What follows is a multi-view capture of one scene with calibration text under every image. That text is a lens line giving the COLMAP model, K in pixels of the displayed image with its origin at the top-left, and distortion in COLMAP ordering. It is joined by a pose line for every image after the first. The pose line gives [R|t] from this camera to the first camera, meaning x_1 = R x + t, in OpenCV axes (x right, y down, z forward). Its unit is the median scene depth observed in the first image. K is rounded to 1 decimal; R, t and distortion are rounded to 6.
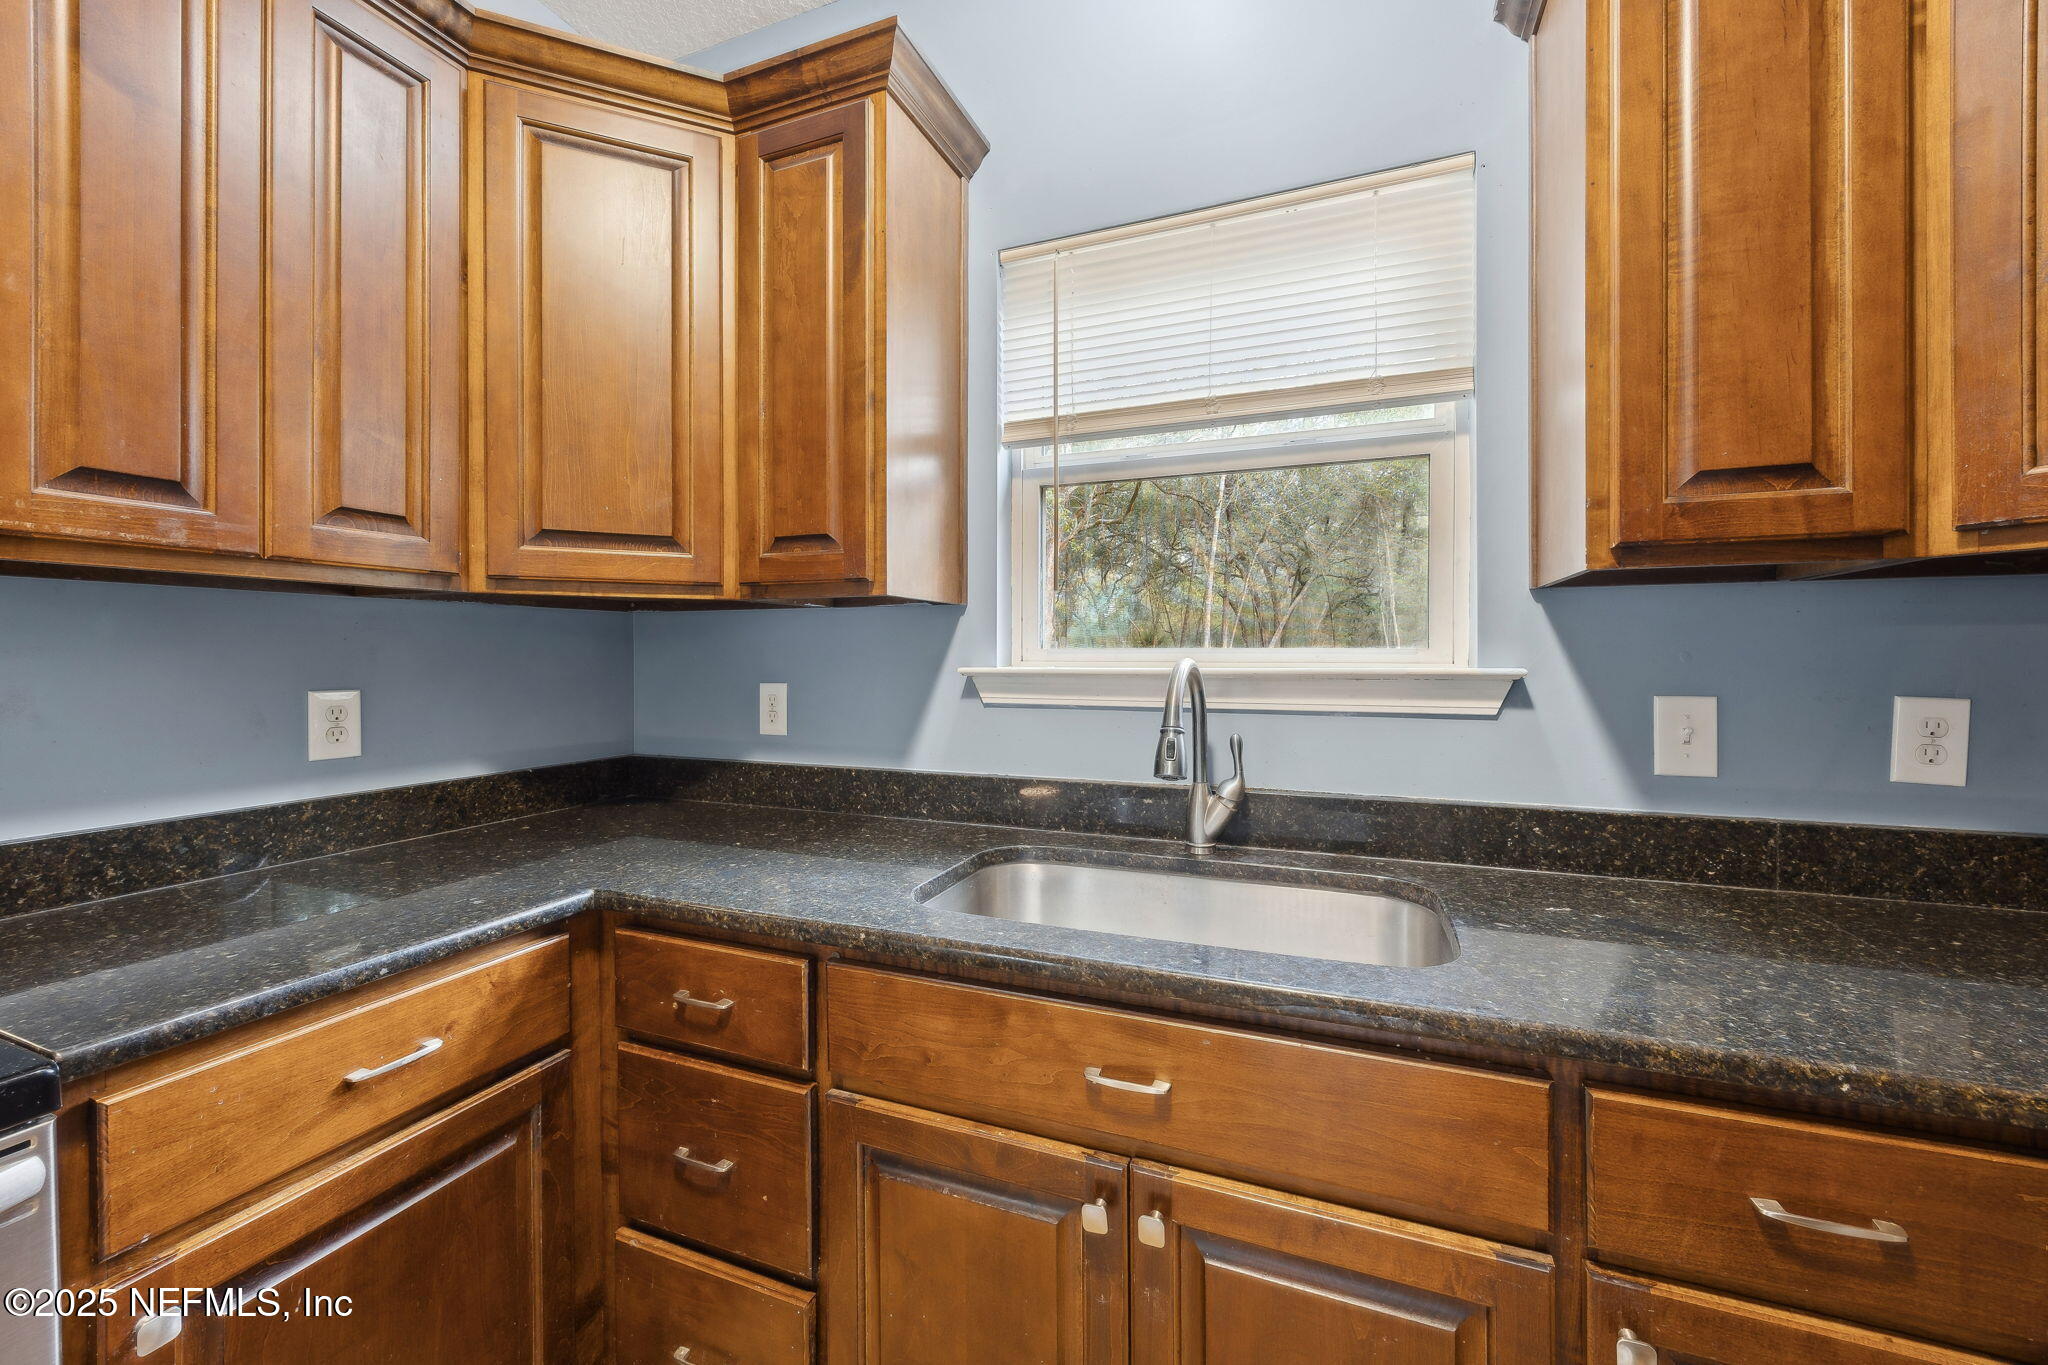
lens RADIAL K [[789.9, 0, 1031.3], [0, 789.9, 655.4], [0, 0, 1]] dist [-0.000176, -0.000193]
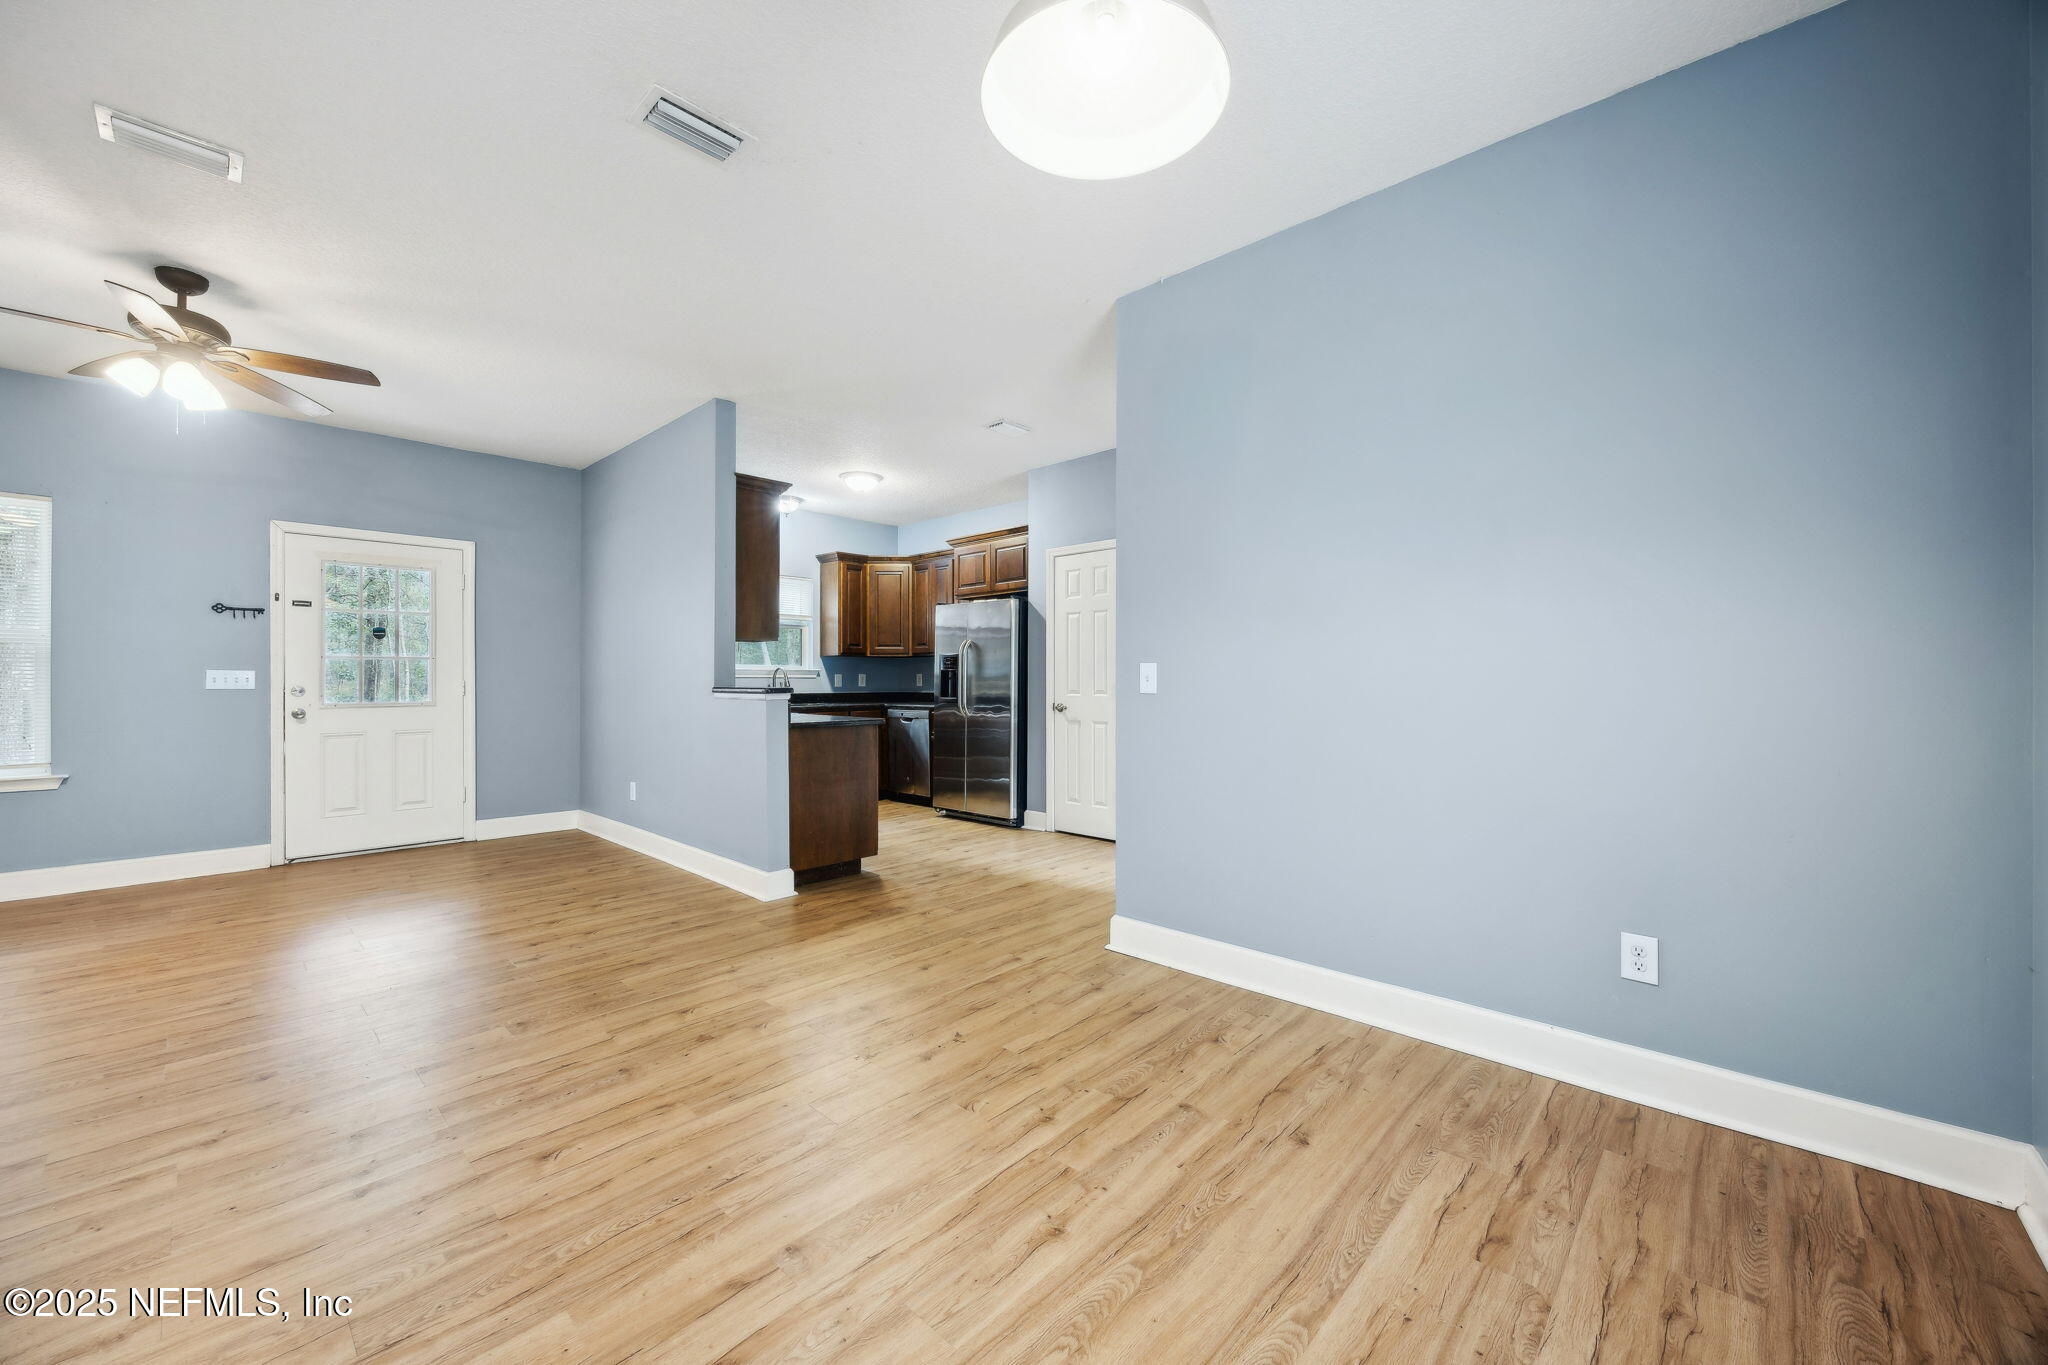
lens RADIAL K [[783.9, 0, 1025.7], [0, 783.9, 674.0], [0, 0, 1]] dist [-0.001175, 0.000003]
pose [[0.371970, 0.010313, 0.928187, -4.578912], [-0.002618, 0.999946, -0.010061, 0.113250], [-0.928241, 0.001312, 0.371977, -2.816573]]
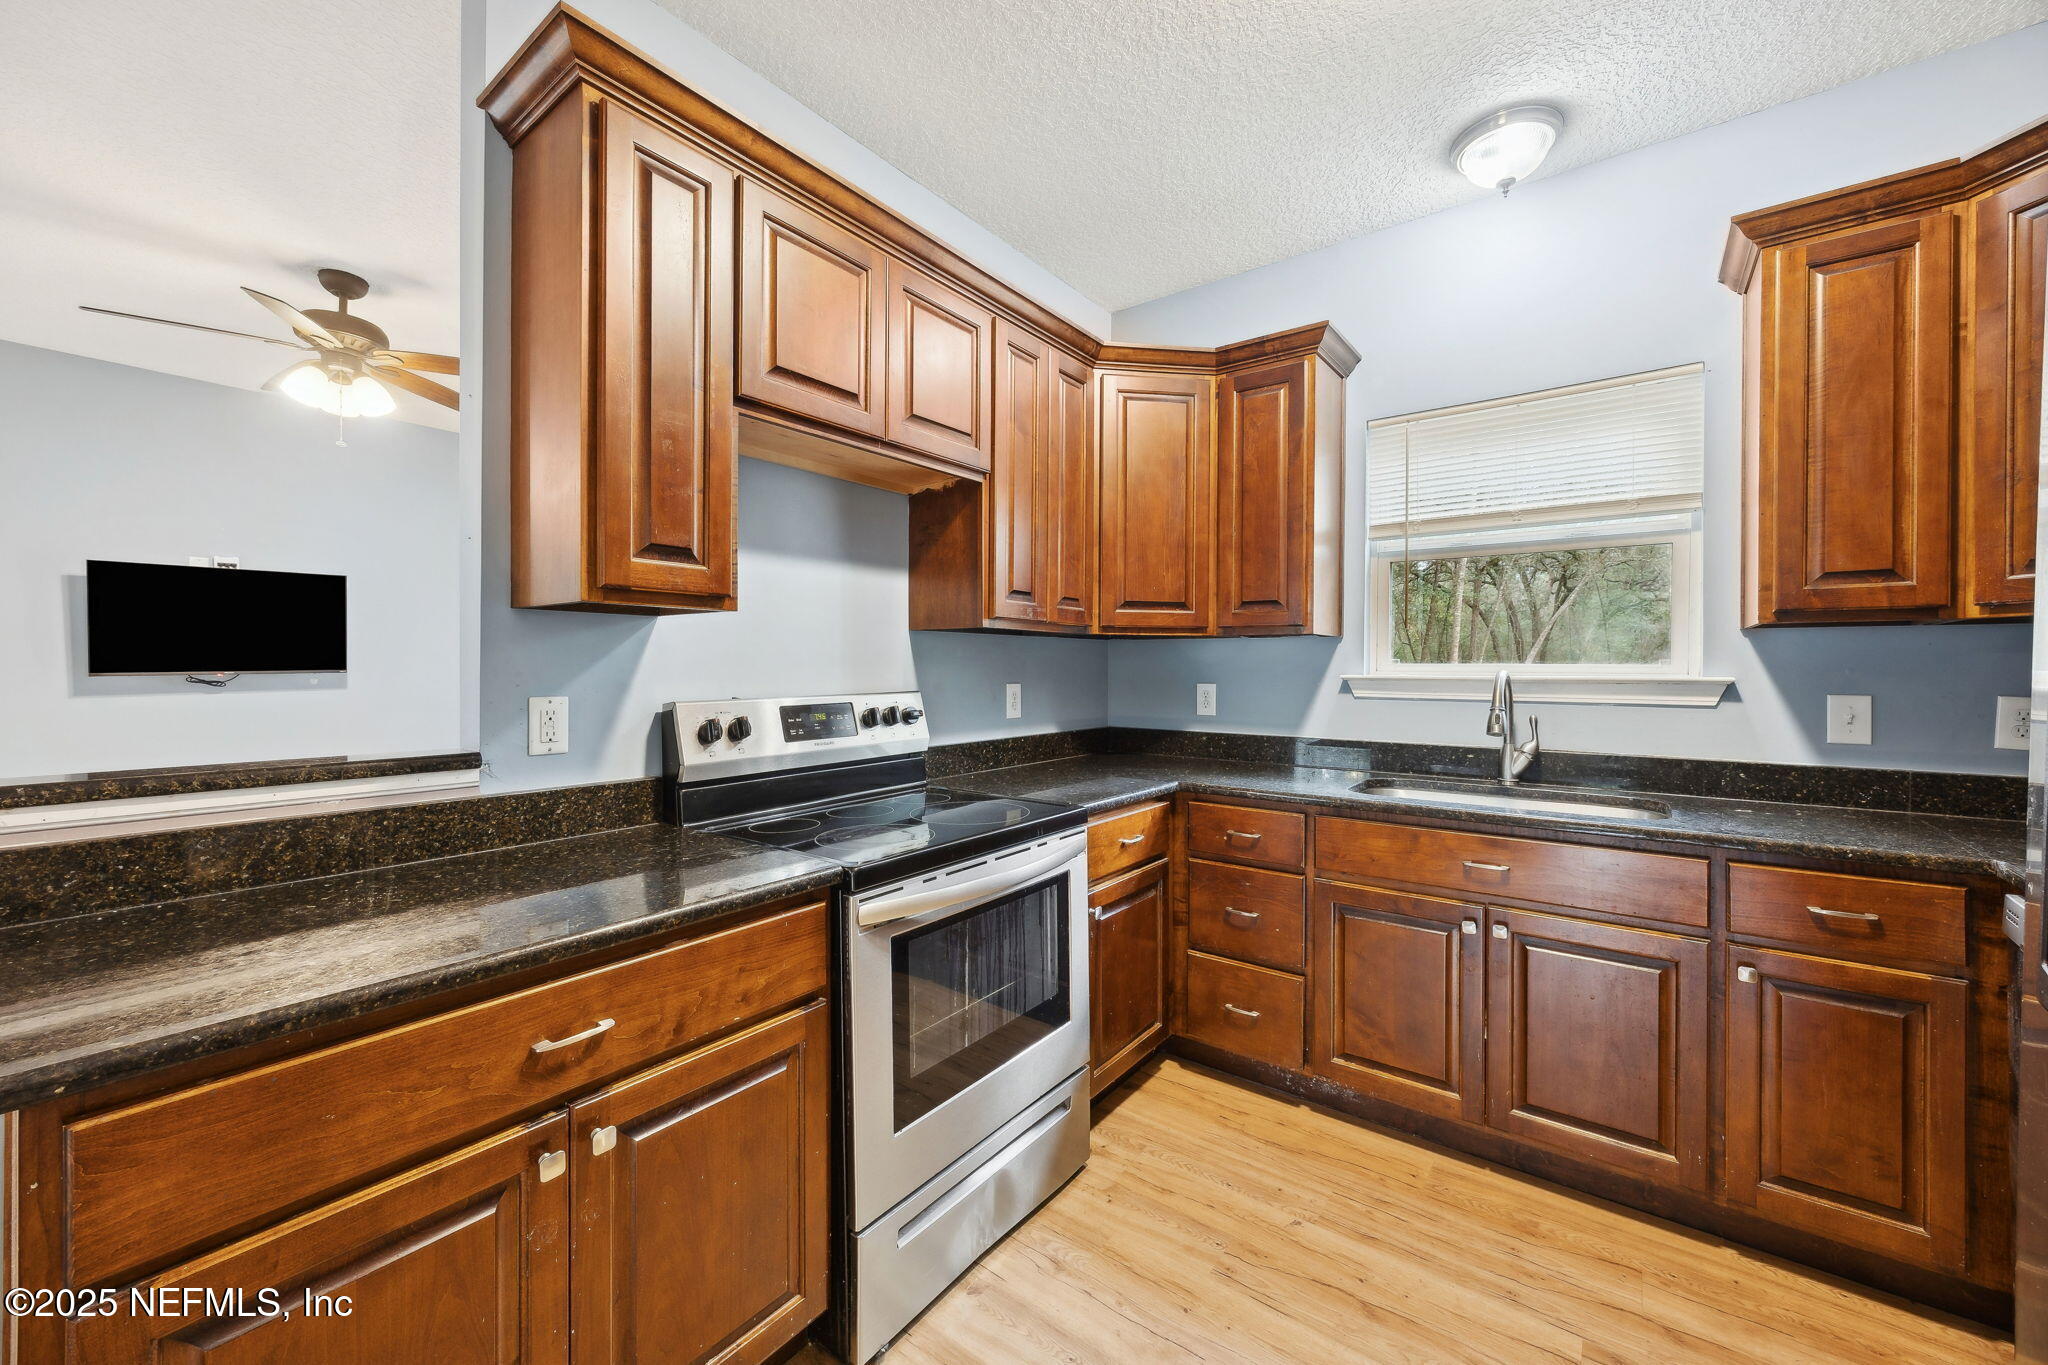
lens RADIAL K [[783.9, 0, 1025.7], [0, 783.9, 674.0], [0, 0, 1]] dist [-0.001175, 0.000003]
pose [[0.962723, 0.007087, -0.270398, -0.385325], [-0.004658, 0.999943, 0.009622, 0.000477], [0.270451, -0.008004, 0.962701, -1.046870]]
